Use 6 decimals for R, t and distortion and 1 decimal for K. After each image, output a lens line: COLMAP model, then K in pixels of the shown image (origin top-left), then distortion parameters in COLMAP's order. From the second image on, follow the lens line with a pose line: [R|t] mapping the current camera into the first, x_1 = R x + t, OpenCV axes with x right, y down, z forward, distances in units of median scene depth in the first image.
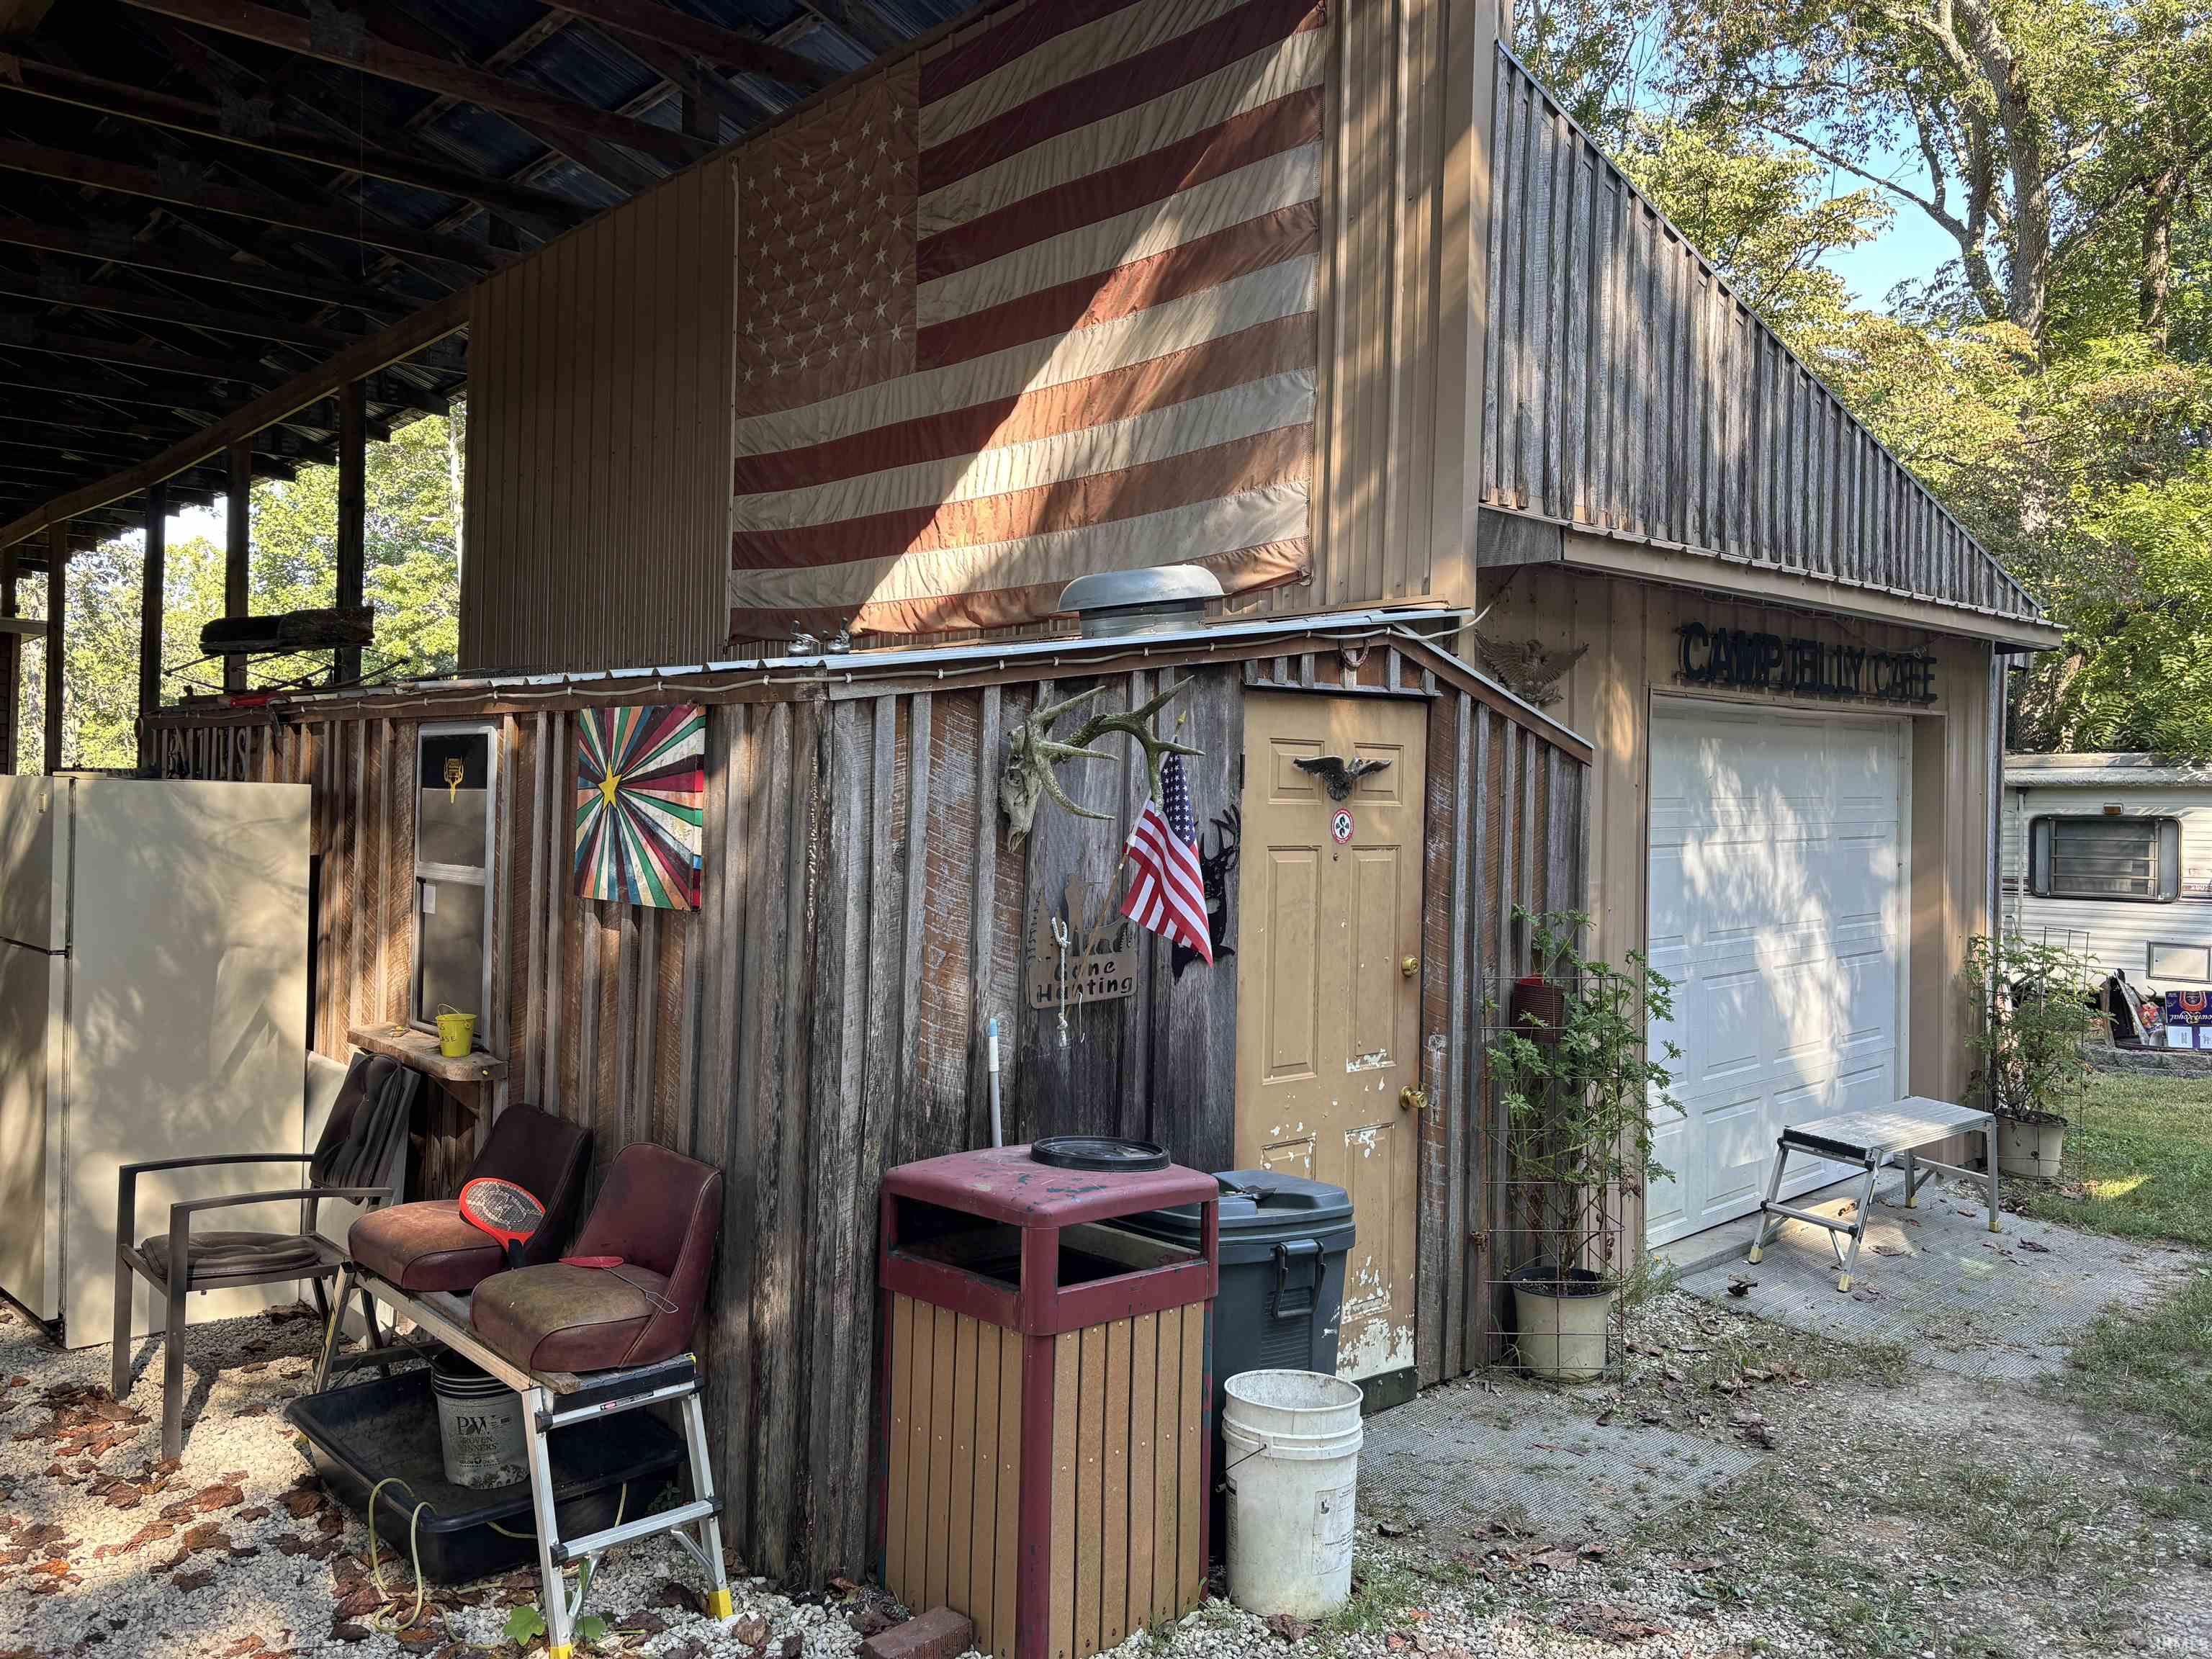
lens RADIAL K [[1653.7, 0, 1123.8], [0, 1653.7, 817.4], [0, 0, 1]] dist [0.056925, -0.069947]
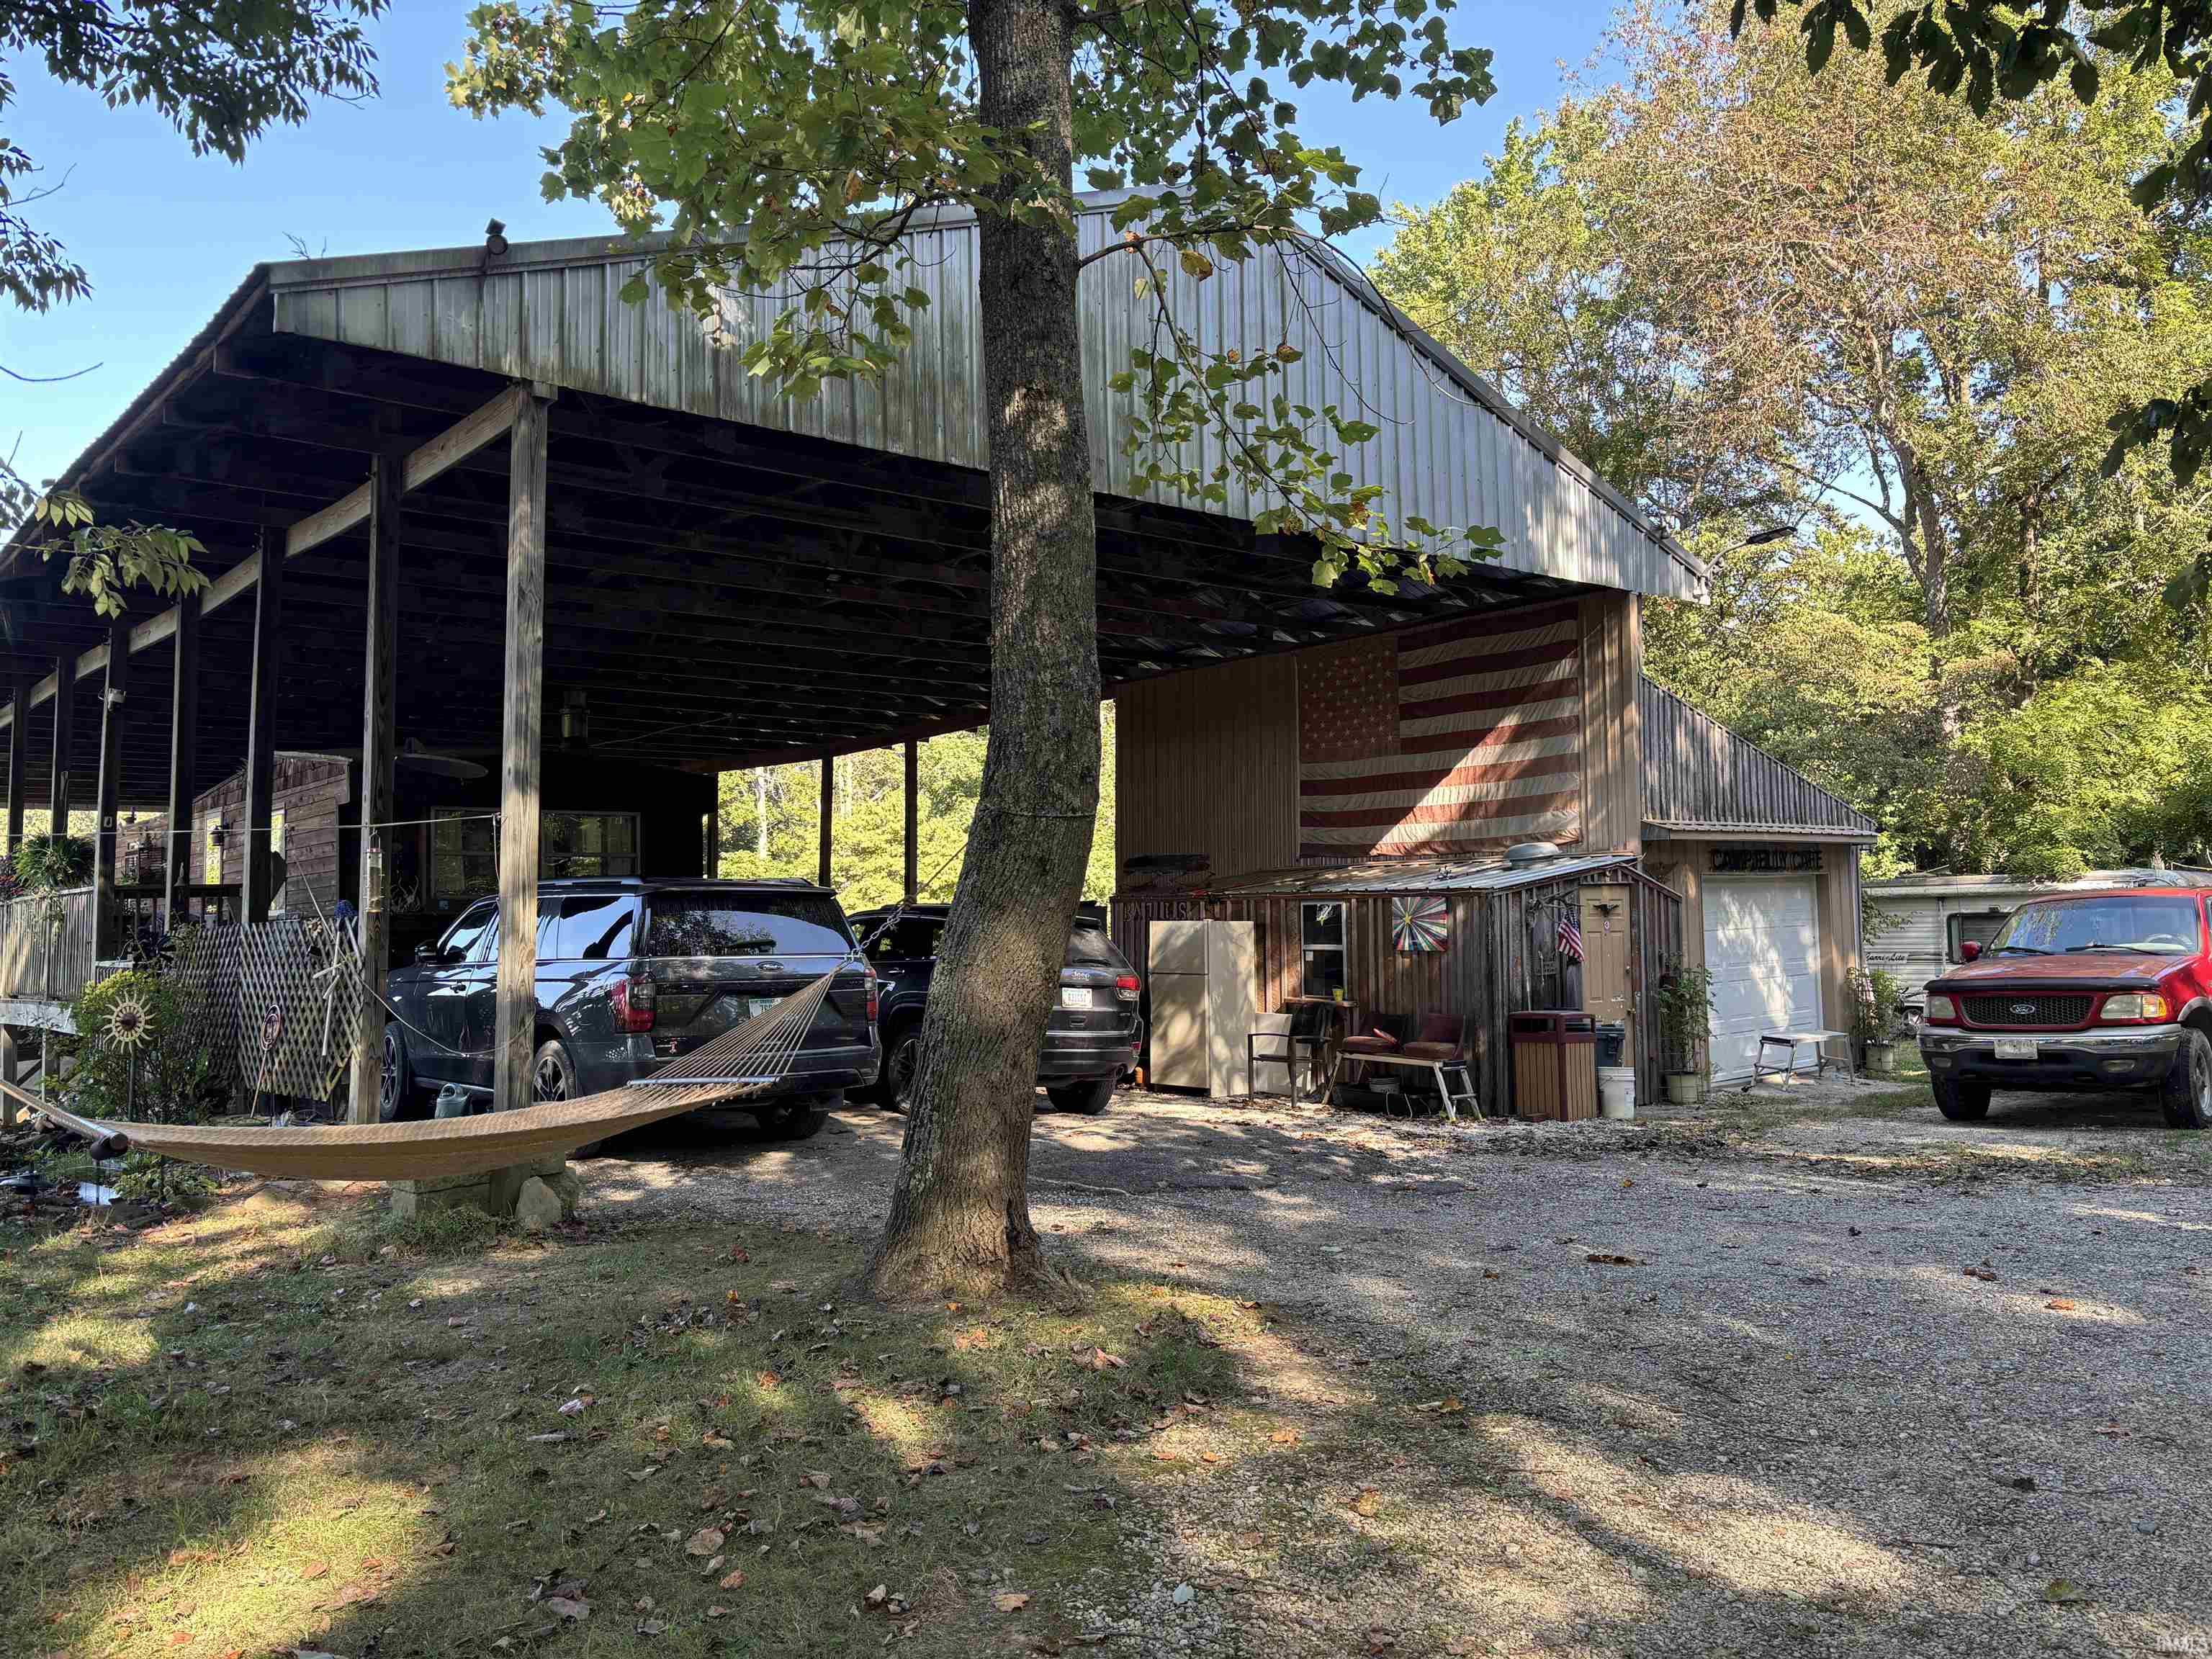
lens RADIAL K [[1653.7, 0, 1085.4], [0, 1653.7, 835.7], [0, 0, 1]] dist [0.056925, -0.069947]
pose [[0.997948, -0.033108, -0.054804, -0.598799], [0.029535, 0.997463, -0.064773, 0.010417], [0.056810, 0.063022, 0.996394, -1.975433]]
